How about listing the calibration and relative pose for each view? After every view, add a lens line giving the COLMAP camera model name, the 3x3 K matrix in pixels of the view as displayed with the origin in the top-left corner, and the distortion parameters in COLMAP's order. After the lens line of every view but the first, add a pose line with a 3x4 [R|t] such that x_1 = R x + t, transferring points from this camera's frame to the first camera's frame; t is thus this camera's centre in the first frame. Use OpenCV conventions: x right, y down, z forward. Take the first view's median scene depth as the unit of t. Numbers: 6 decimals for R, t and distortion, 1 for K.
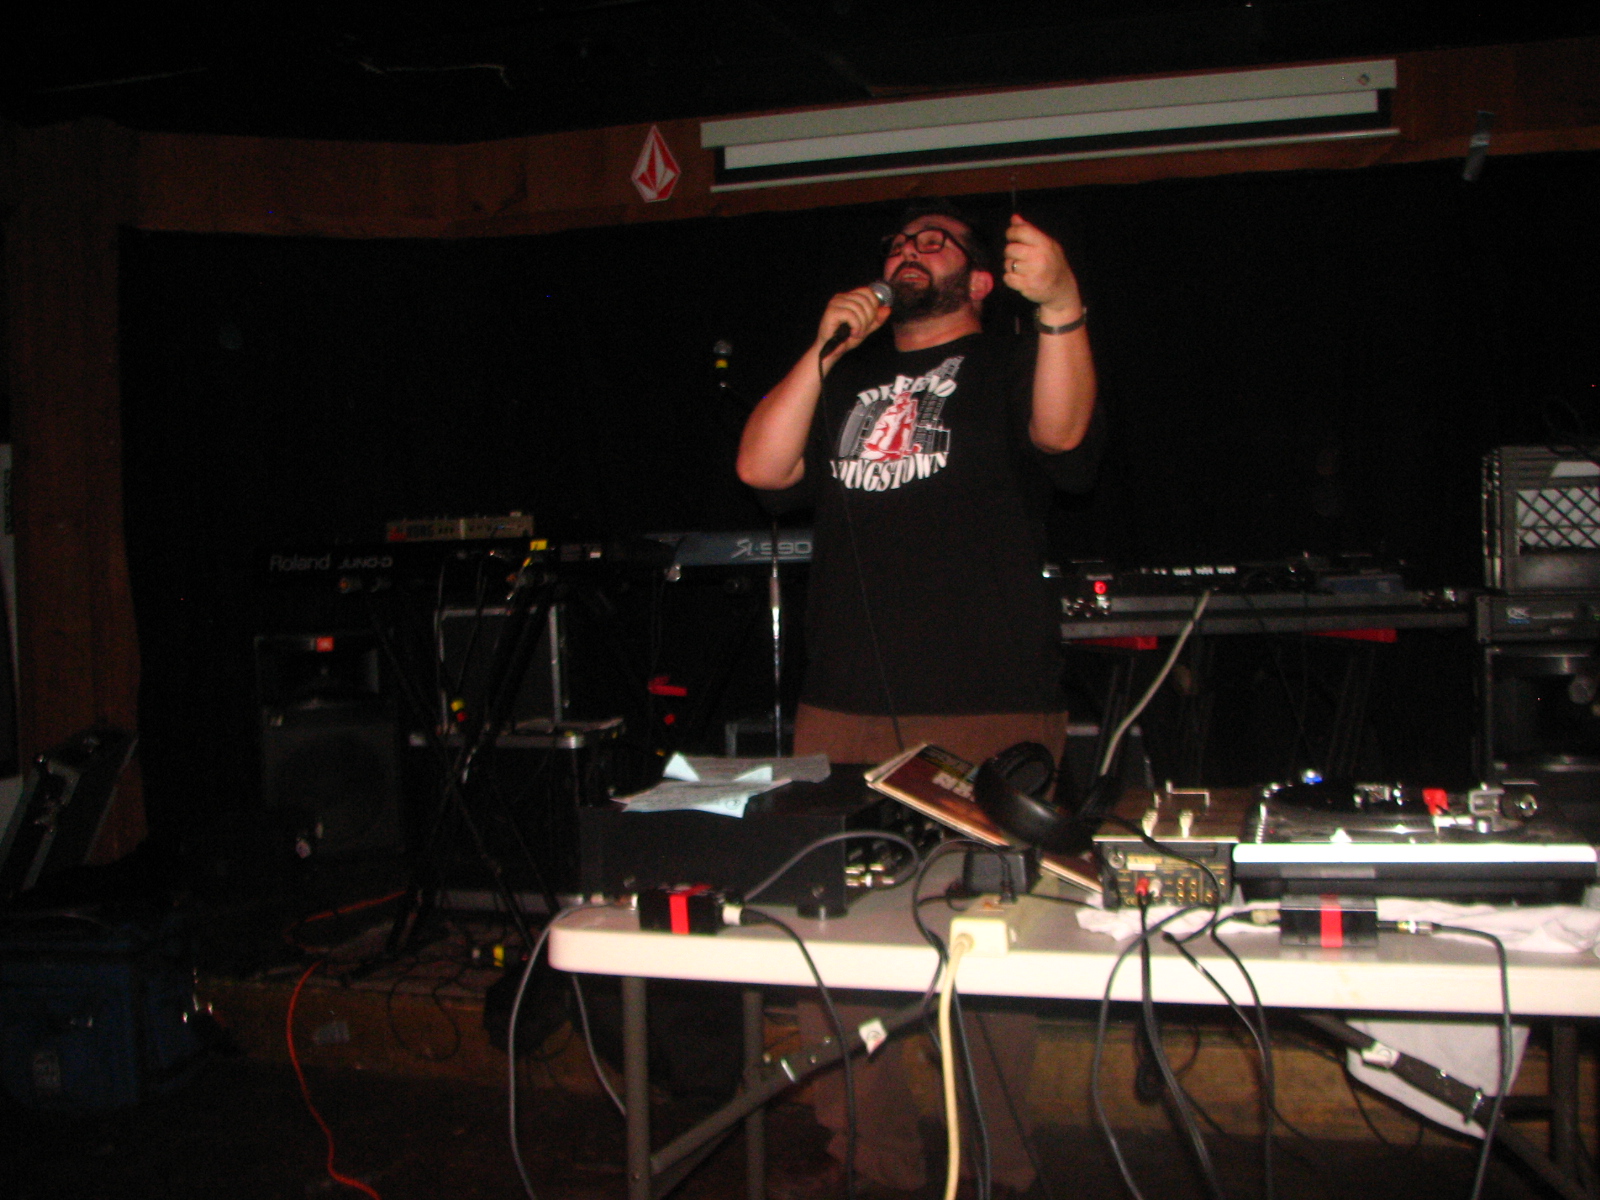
lens RADIAL K [[1685.9, 0, 801.2], [0, 1685.9, 608.3], [0, 0, 1]] dist [-0.136022, 0.000000]
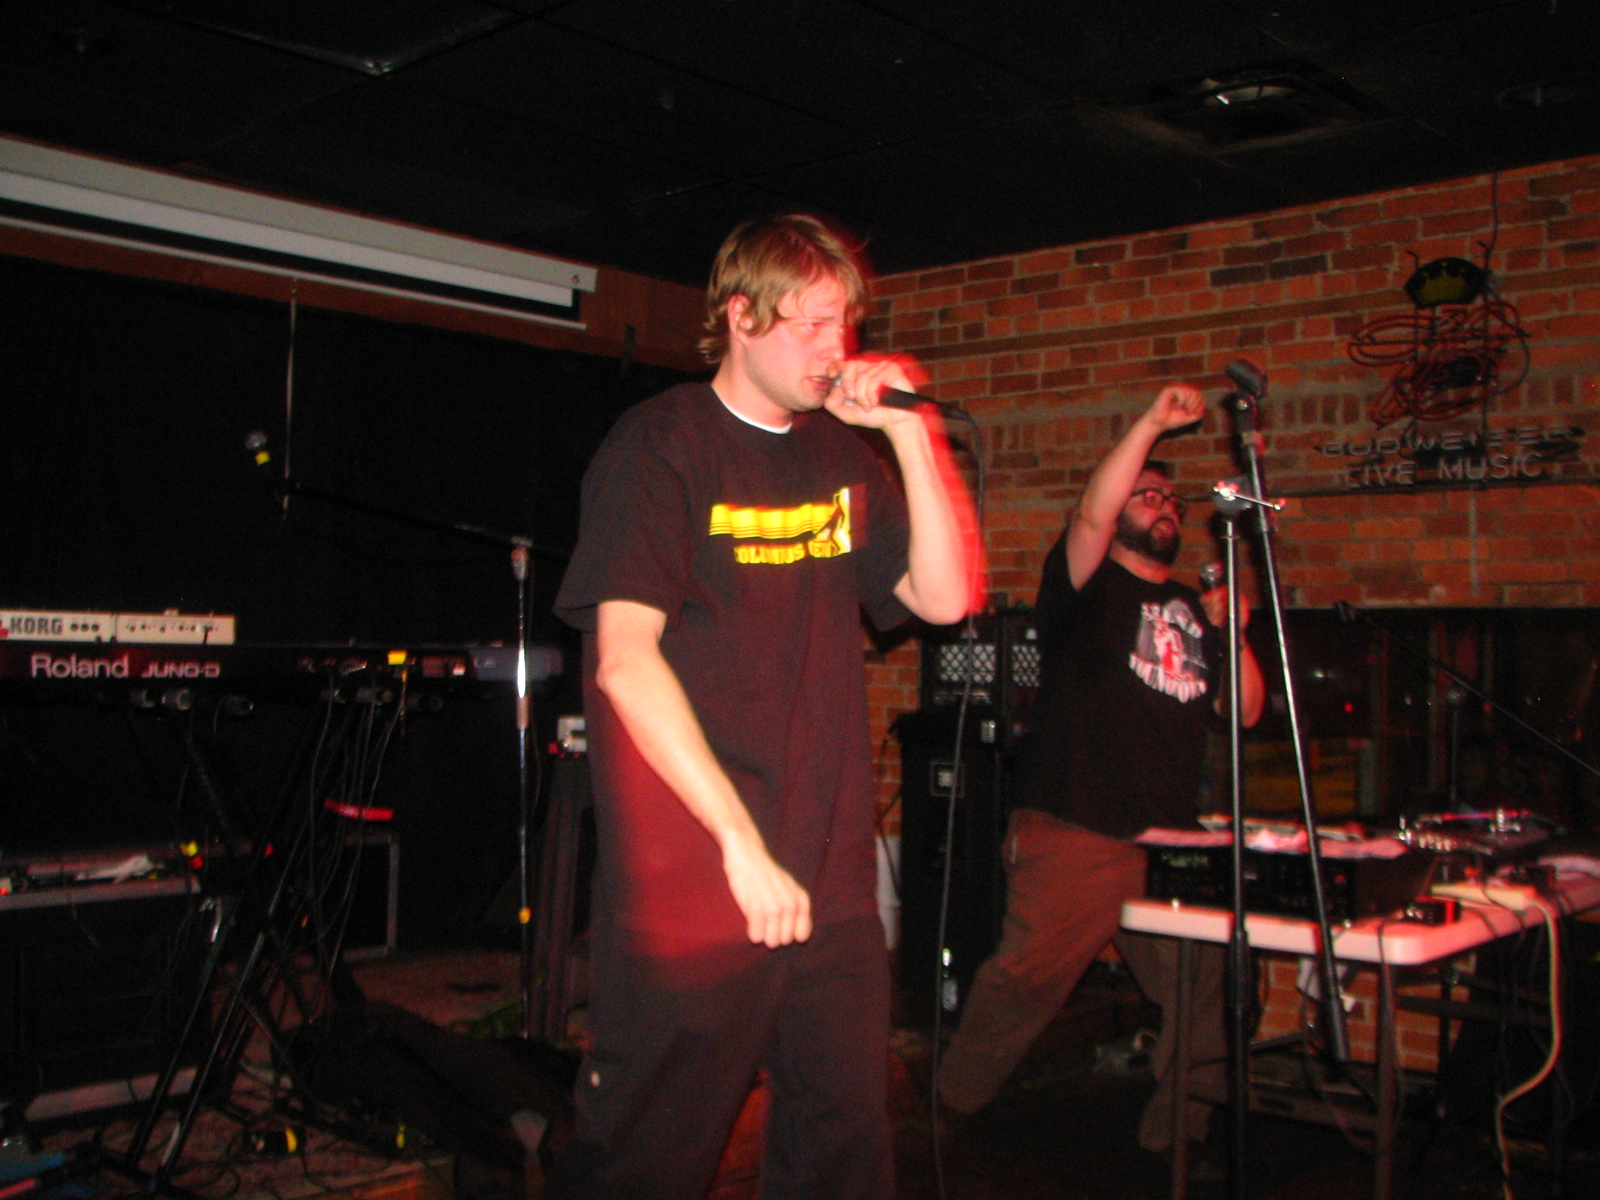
lens RADIAL K [[1685.9, 0, 811.9], [0, 1685.9, 607.1], [0, 0, 1]] dist [-0.136022, 0.000000]
pose [[0.418347, 0.055759, 0.906574, -0.863610], [0.000595, 0.998097, -0.061663, -0.009489], [-0.908287, 0.026336, 0.417518, 0.423768]]
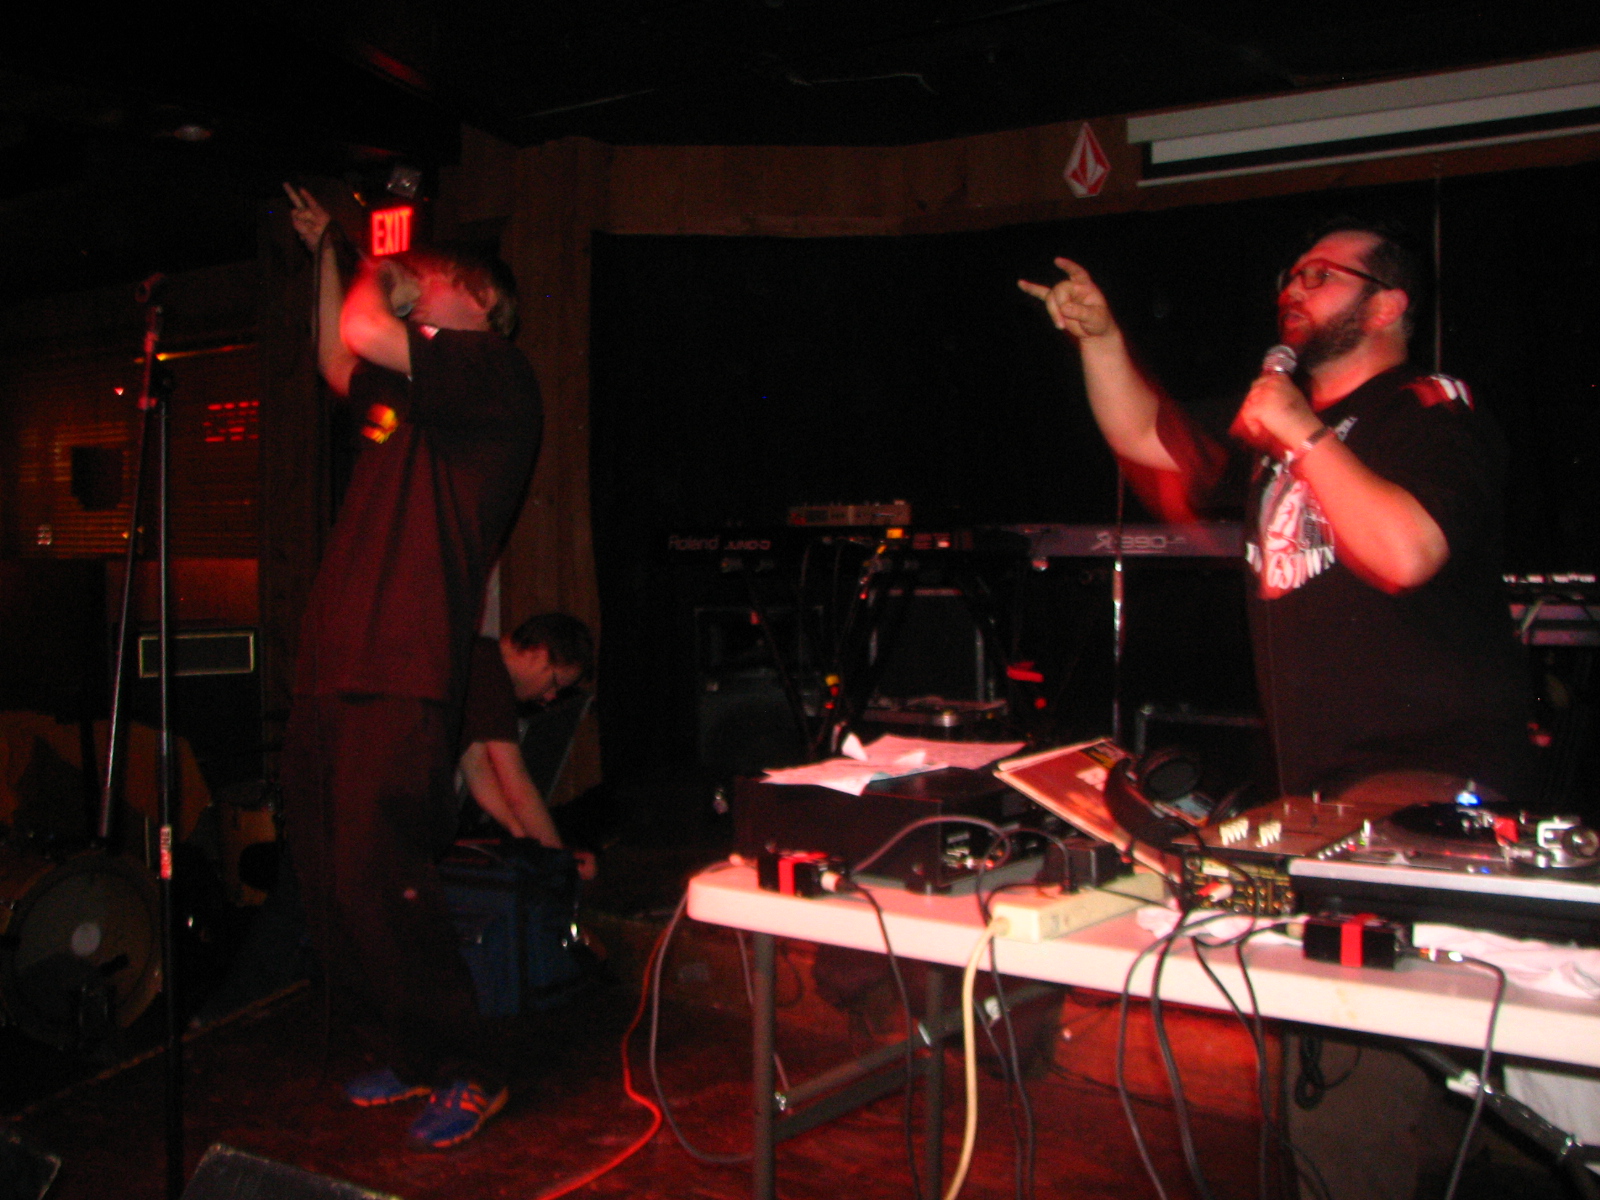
lens RADIAL K [[1685.9, 0, 810.9], [0, 1685.9, 592.9], [0, 0, 1]] dist [-0.136022, 0.000000]
pose [[0.942314, 0.036886, -0.332693, 0.148666], [-0.035587, 0.999317, 0.009997, -0.008655], [0.332834, 0.002420, 0.942982, -0.022813]]
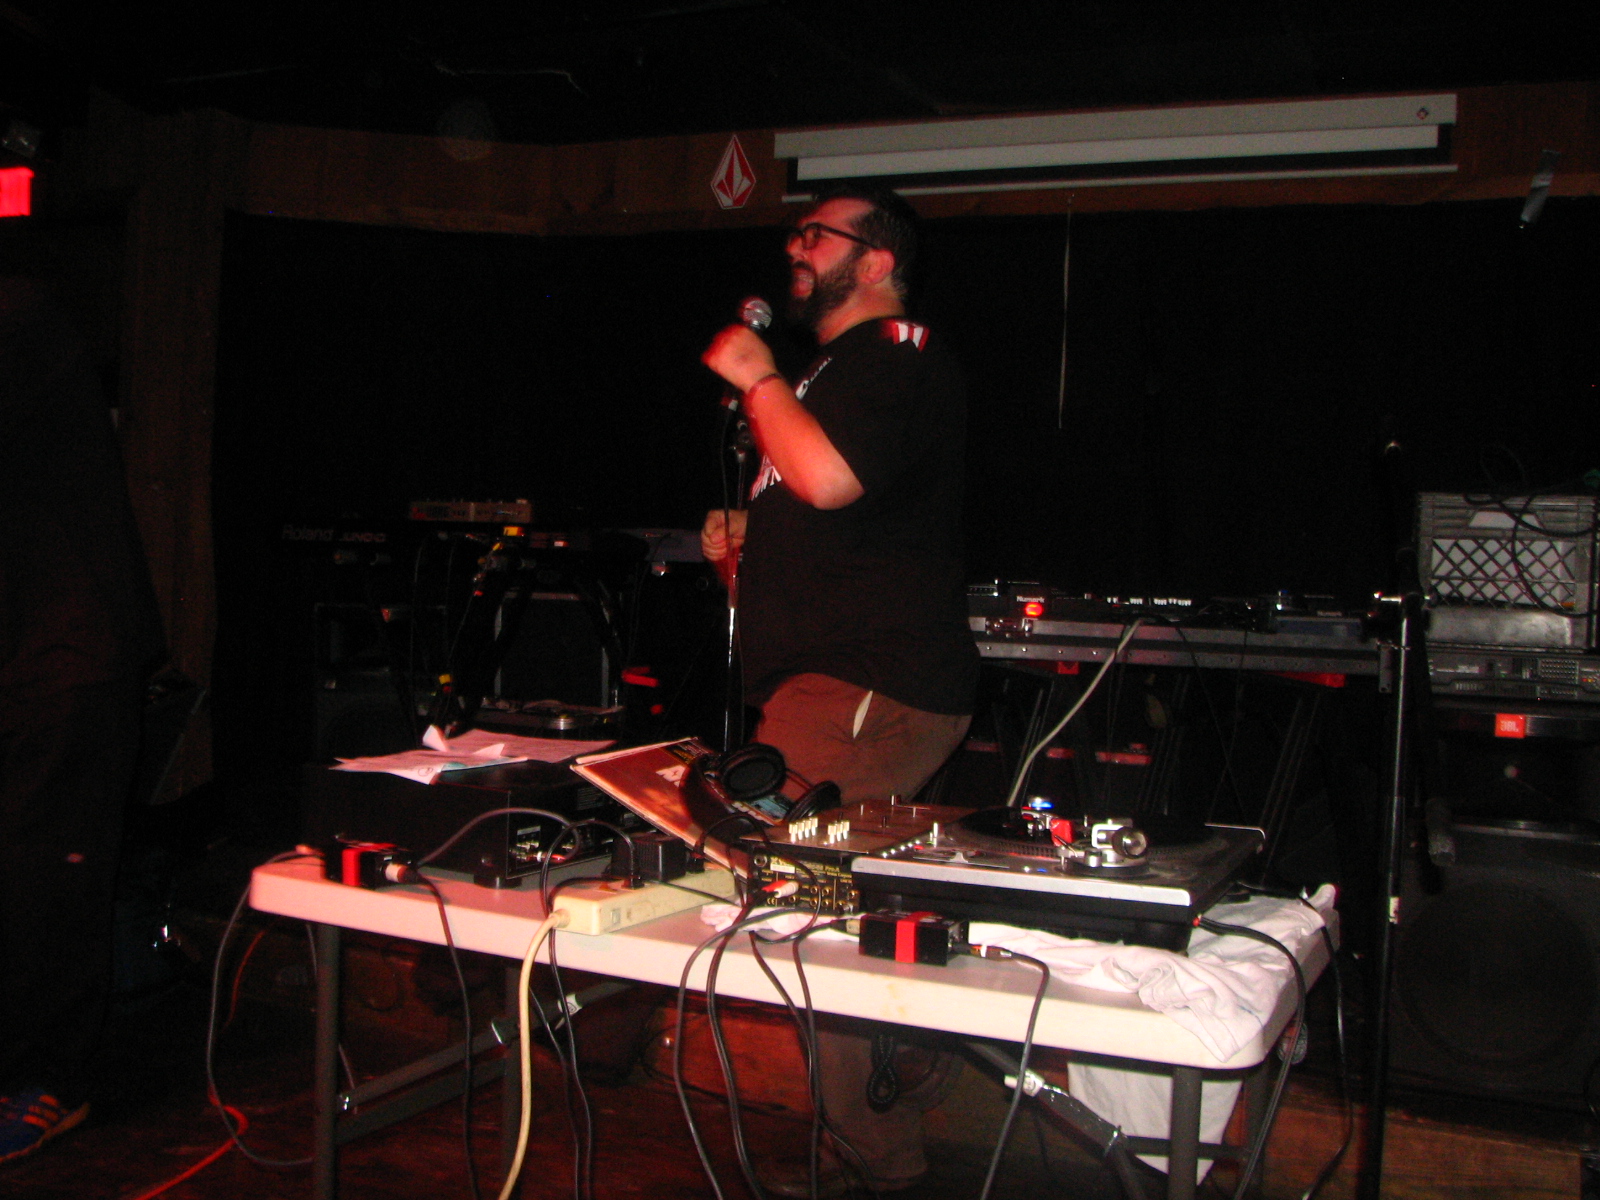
lens RADIAL K [[1685.9, 0, 809.9], [0, 1685.9, 604.2], [0, 0, 1]] dist [-0.136022, 0.000000]
pose [[0.988161, 0.072558, -0.135179, 0.170439], [-0.073660, 0.997278, -0.003166, -0.002515], [0.134581, 0.013086, 0.990816, -0.010670]]
